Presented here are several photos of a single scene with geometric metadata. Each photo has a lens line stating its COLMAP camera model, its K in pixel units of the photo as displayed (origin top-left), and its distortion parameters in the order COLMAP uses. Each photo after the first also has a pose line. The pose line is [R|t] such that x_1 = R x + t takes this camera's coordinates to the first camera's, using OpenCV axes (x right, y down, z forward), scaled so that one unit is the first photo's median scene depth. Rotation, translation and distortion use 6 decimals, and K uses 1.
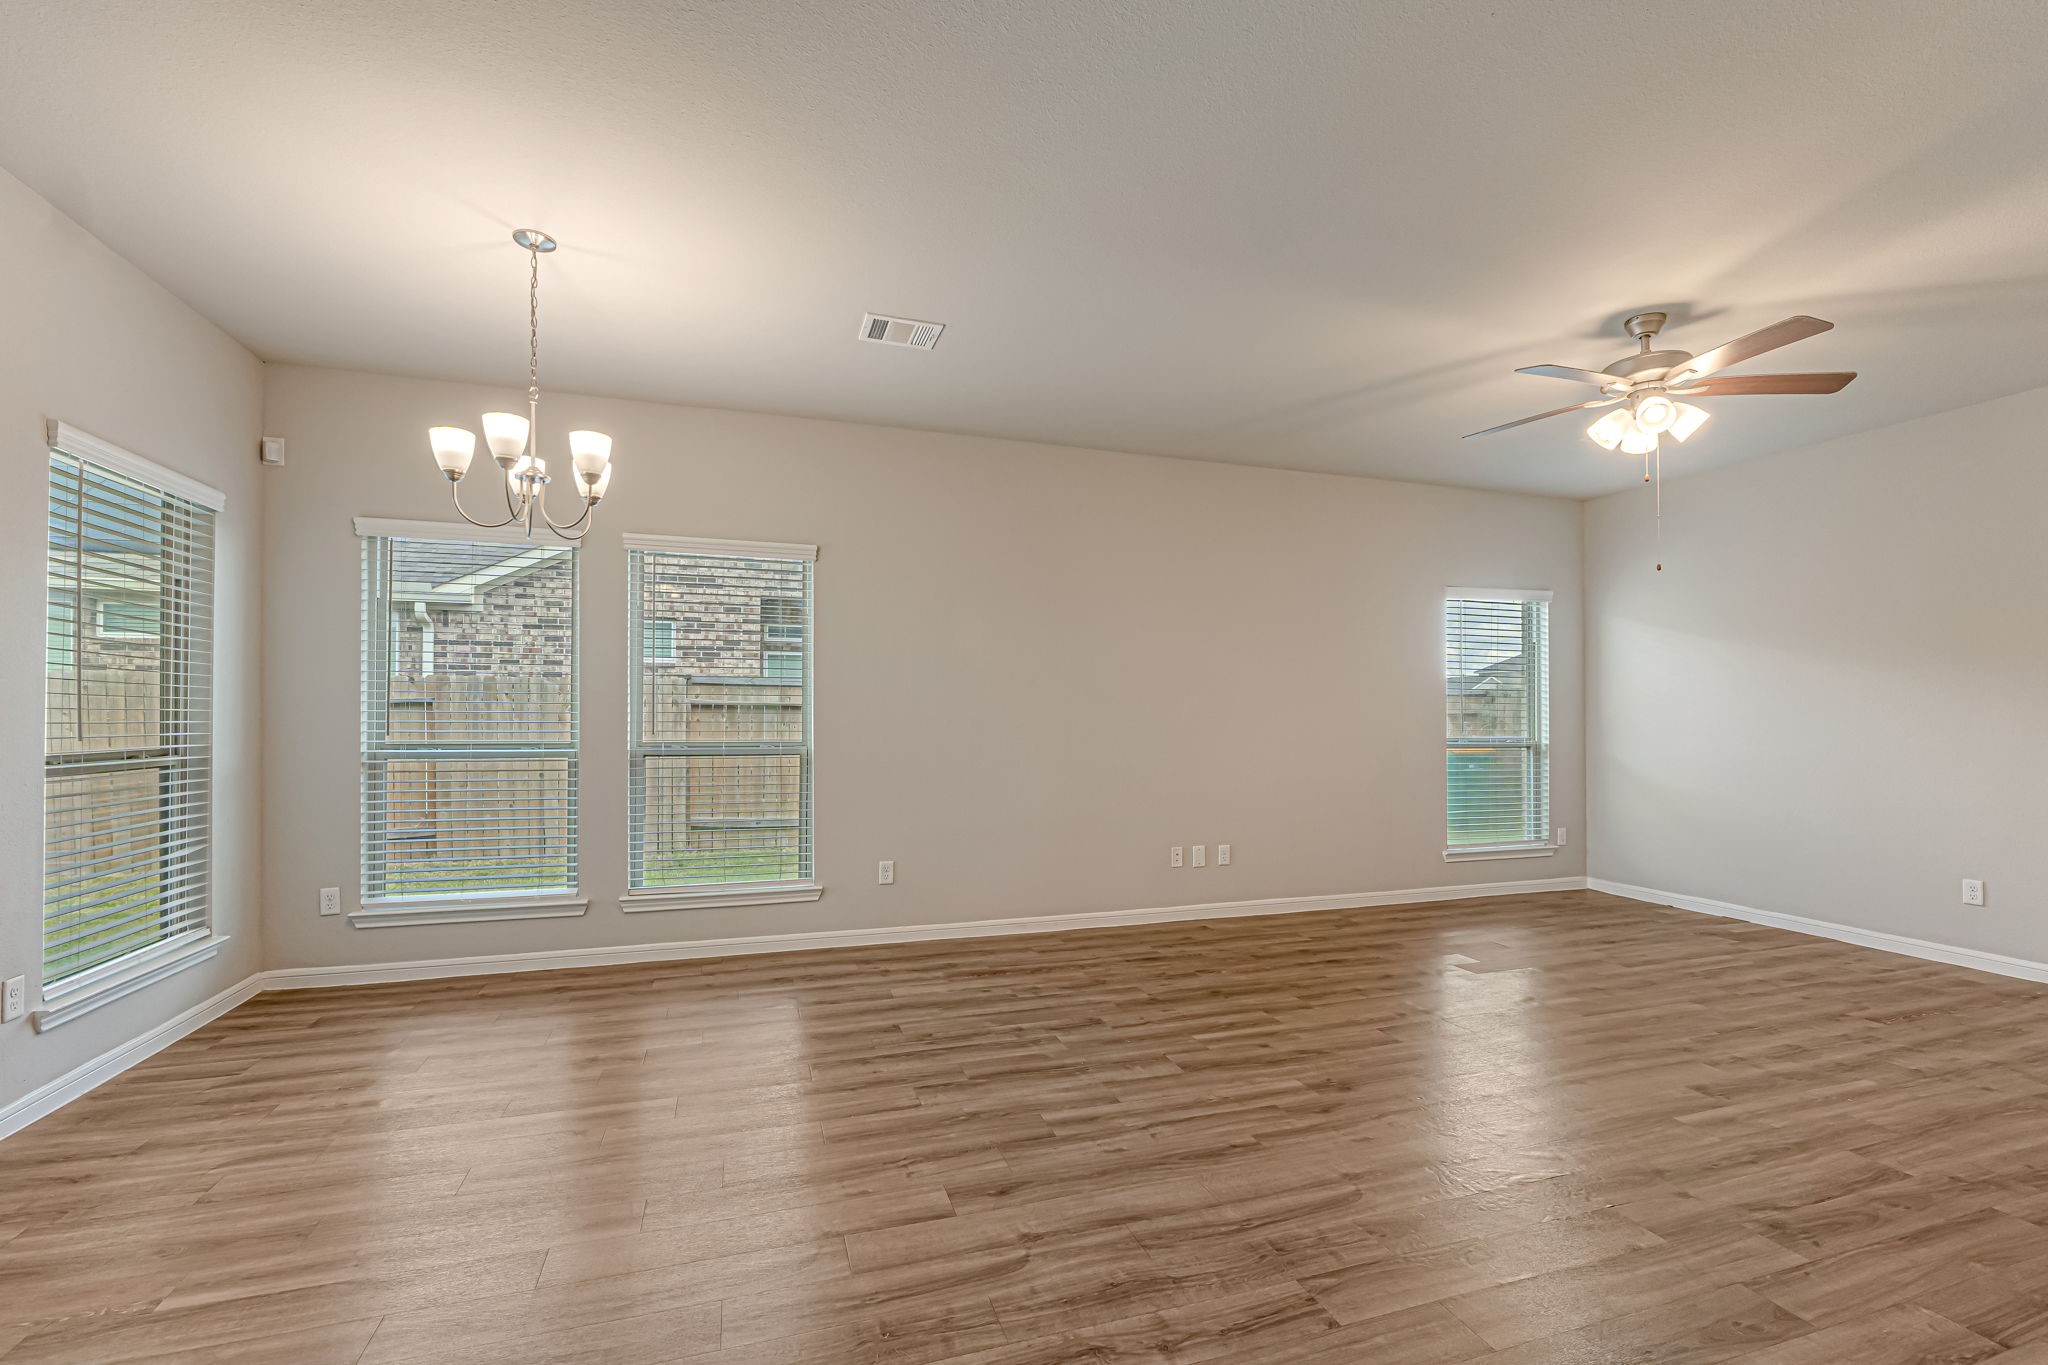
lens RADIAL K [[891.8, 0, 1038.0], [0, 891.8, 701.2], [0, 0, 1]] dist [0.000802, -0.001515]
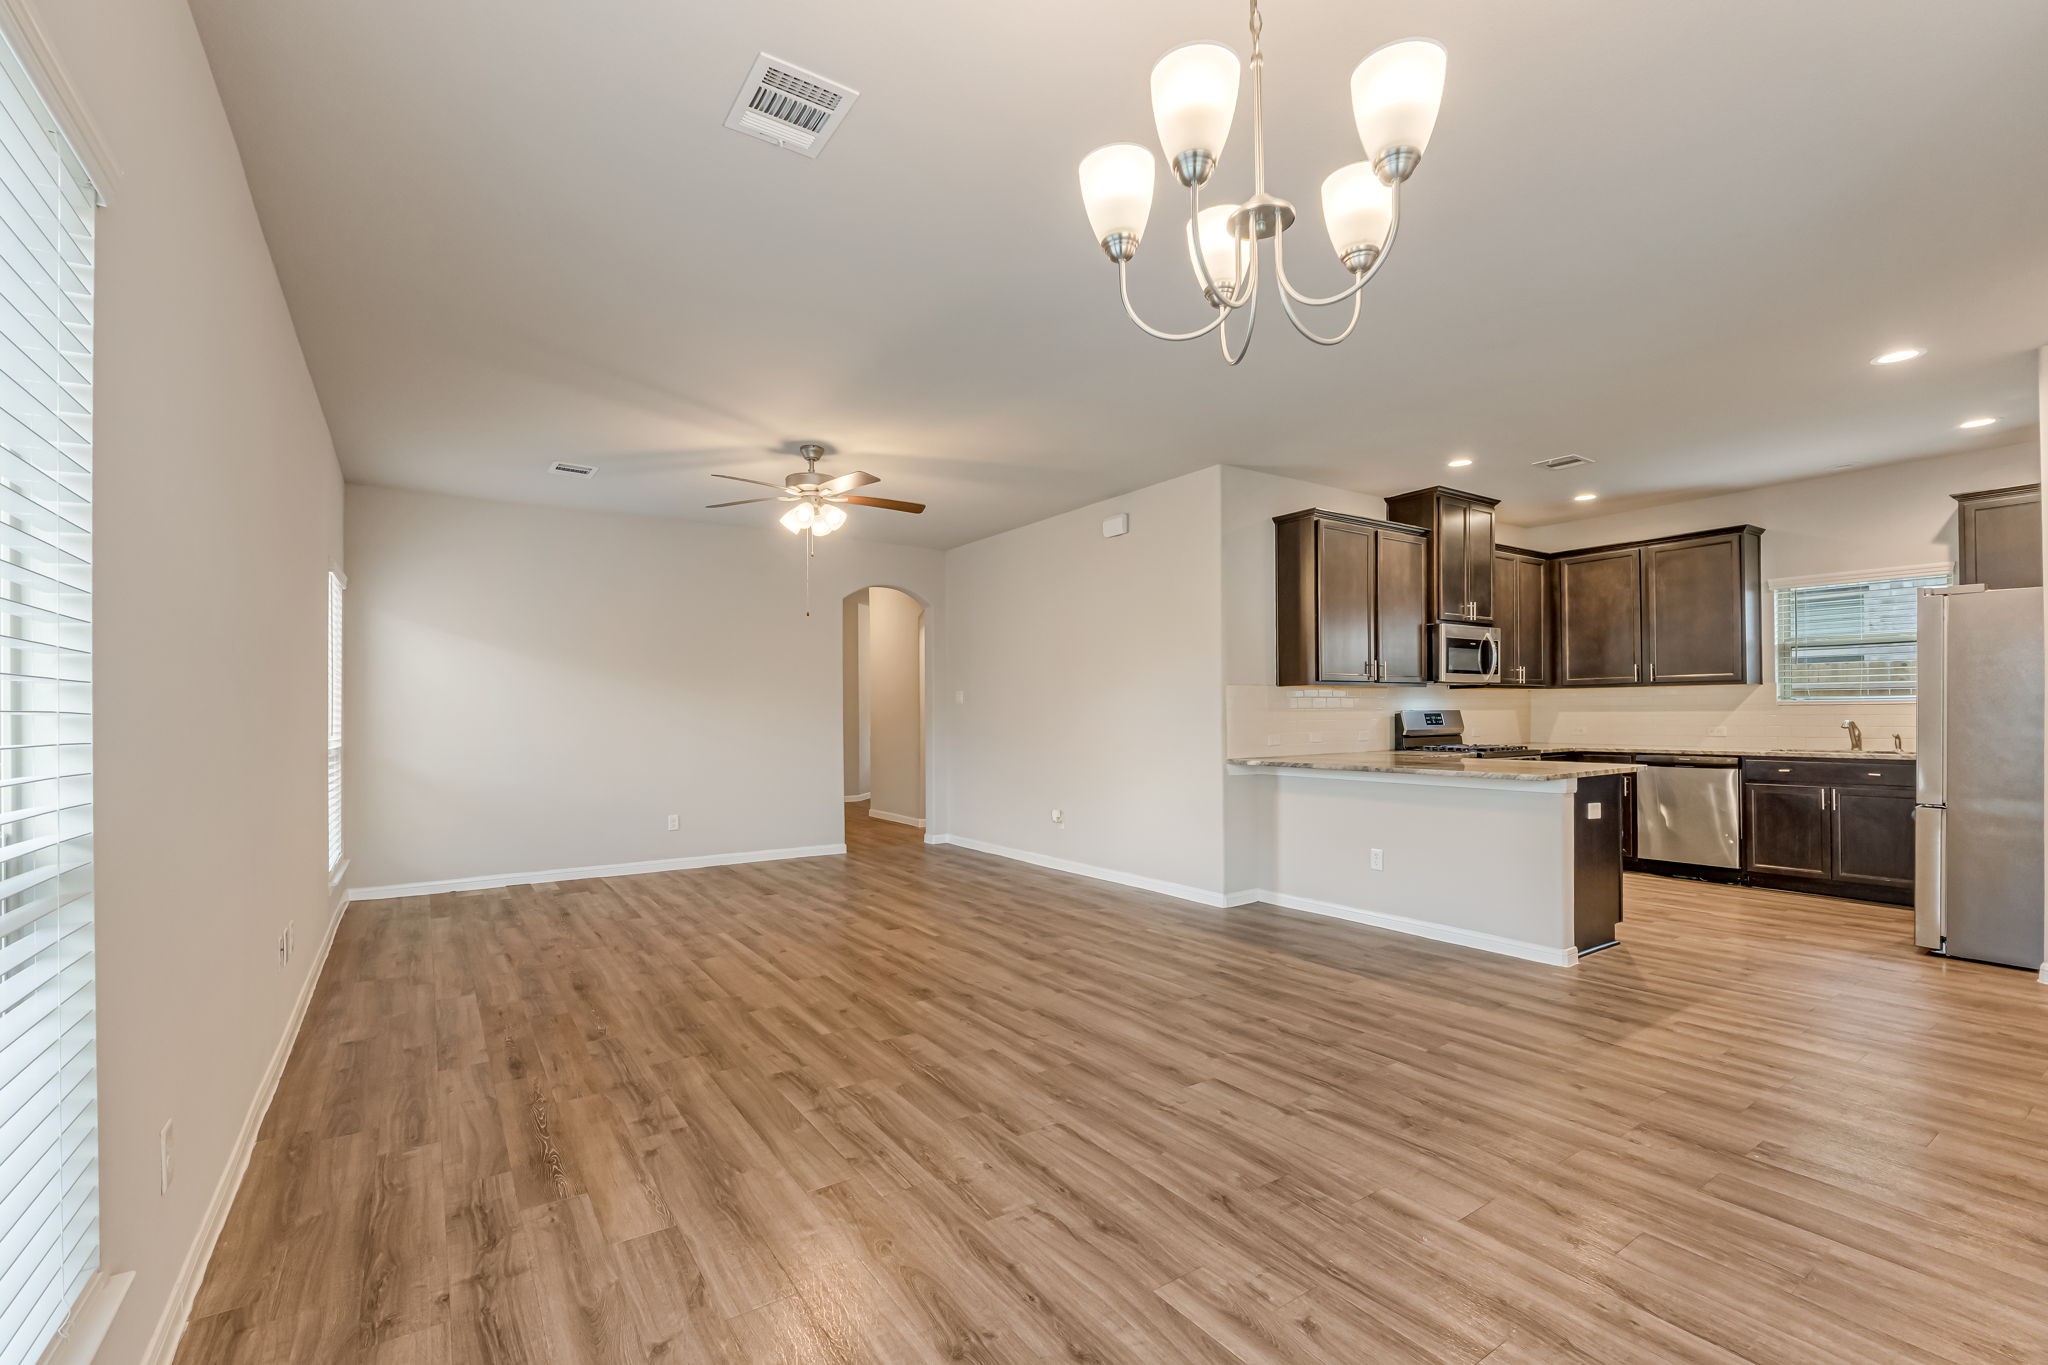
lens RADIAL K [[891.8, 0, 1008.2], [0, 891.8, 706.4], [0, 0, 1]] dist [0.000802, -0.001515]
pose [[-0.268312, 0.006742, 0.963309, -0.731932], [-0.007714, 0.999928, -0.009147, 0.014537], [-0.963301, -0.009885, -0.268241, 0.928912]]
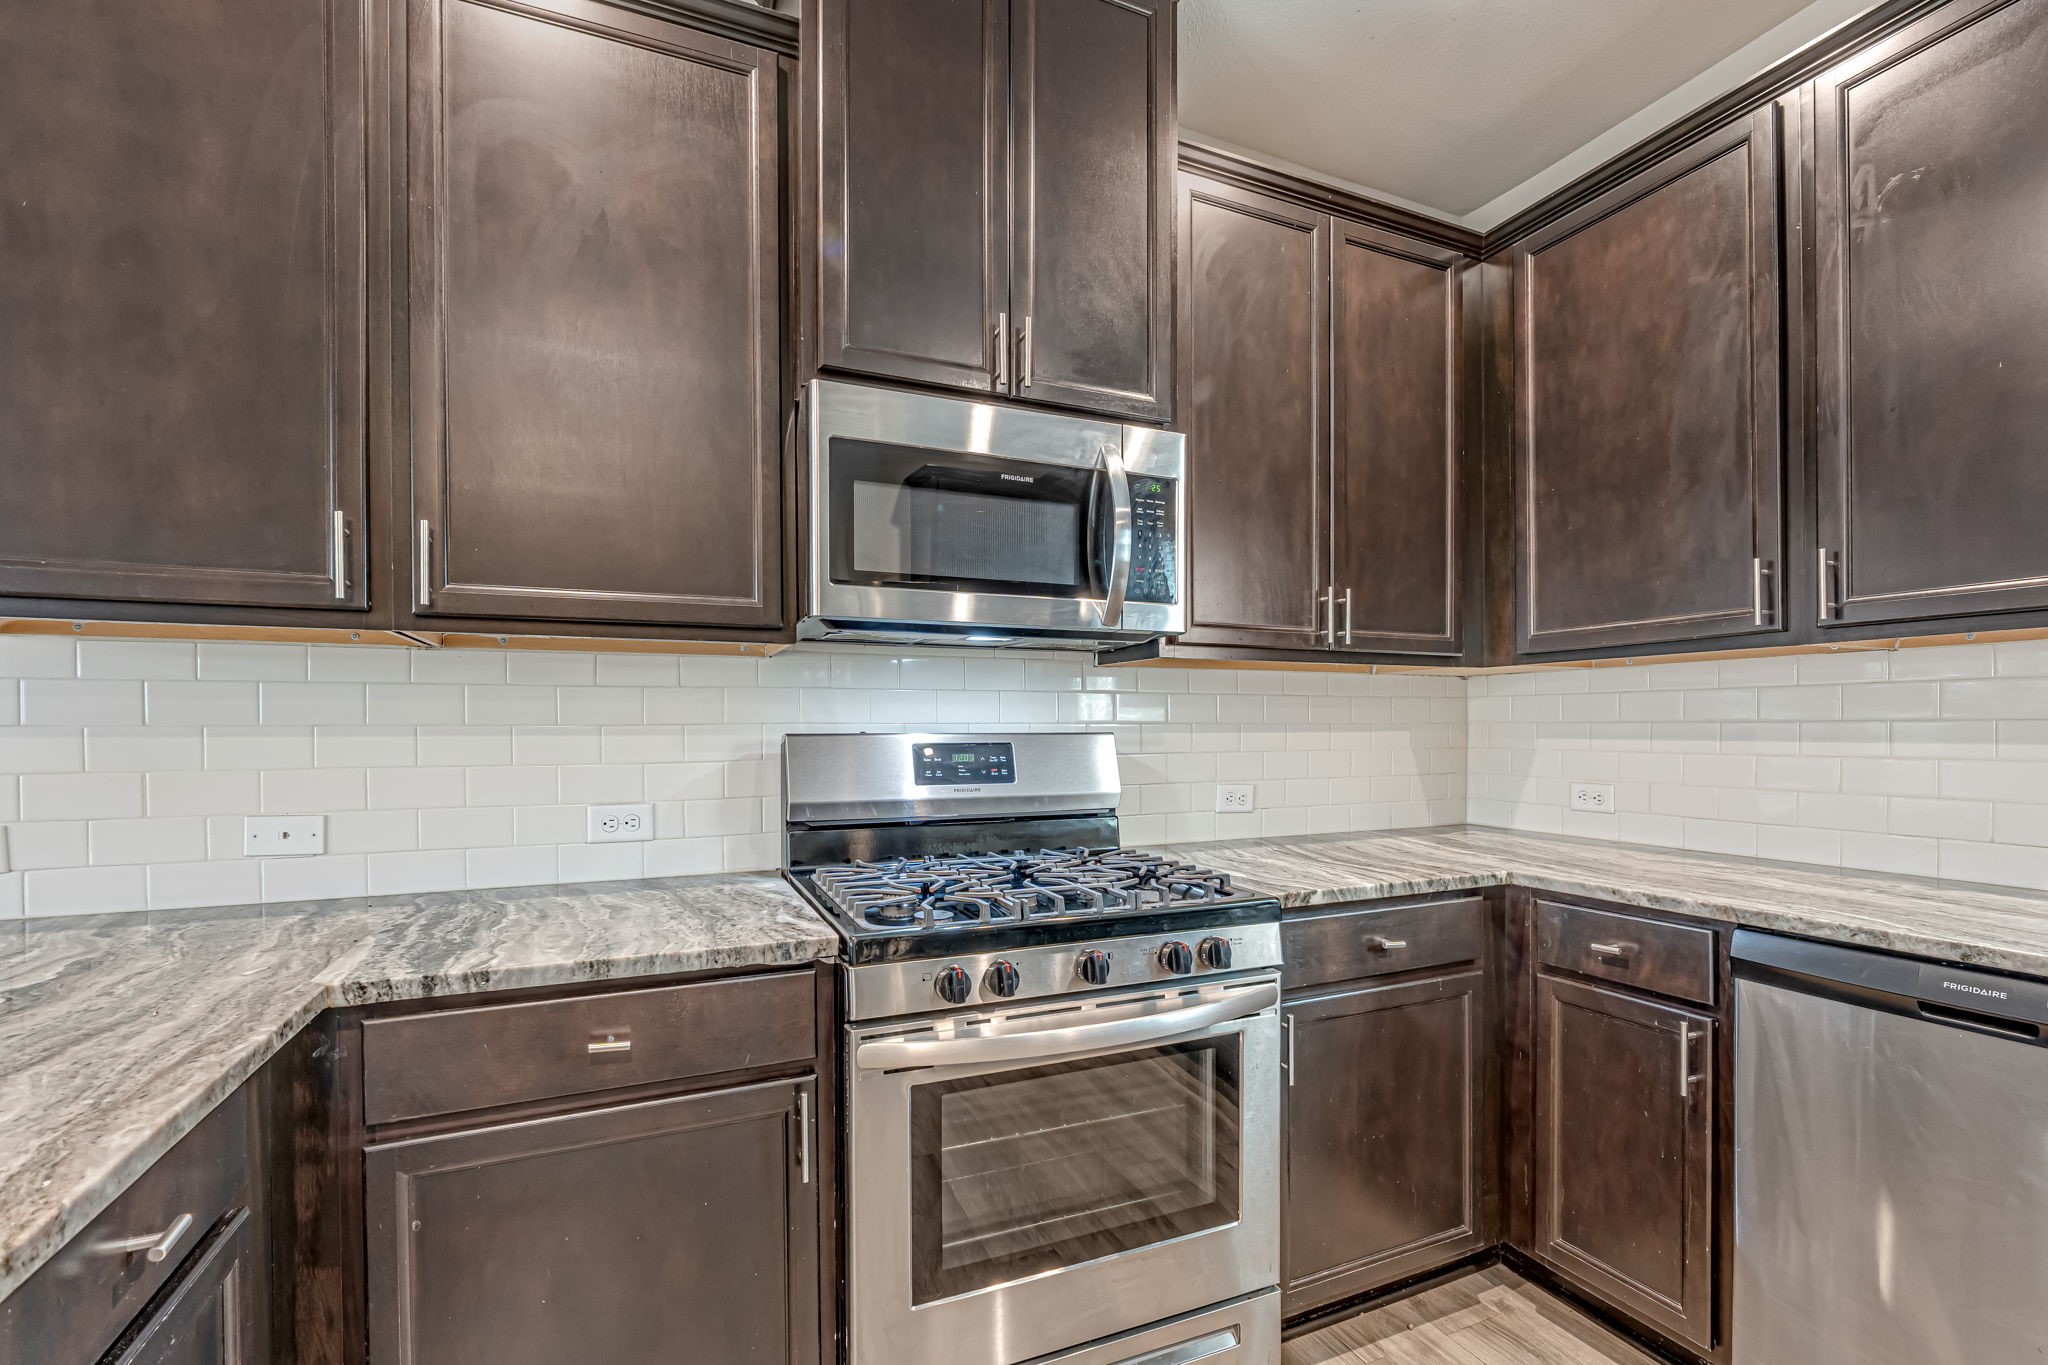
lens RADIAL K [[891.8, 0, 1013.8], [0, 891.8, 732.8], [0, 0, 1]] dist [0.000802, -0.001515]
pose [[-0.082381, -0.003294, 0.996595, 0.187805], [-0.013802, 0.999902, 0.002164, -0.001497], [-0.996505, -0.013577, -0.082419, -0.290061]]
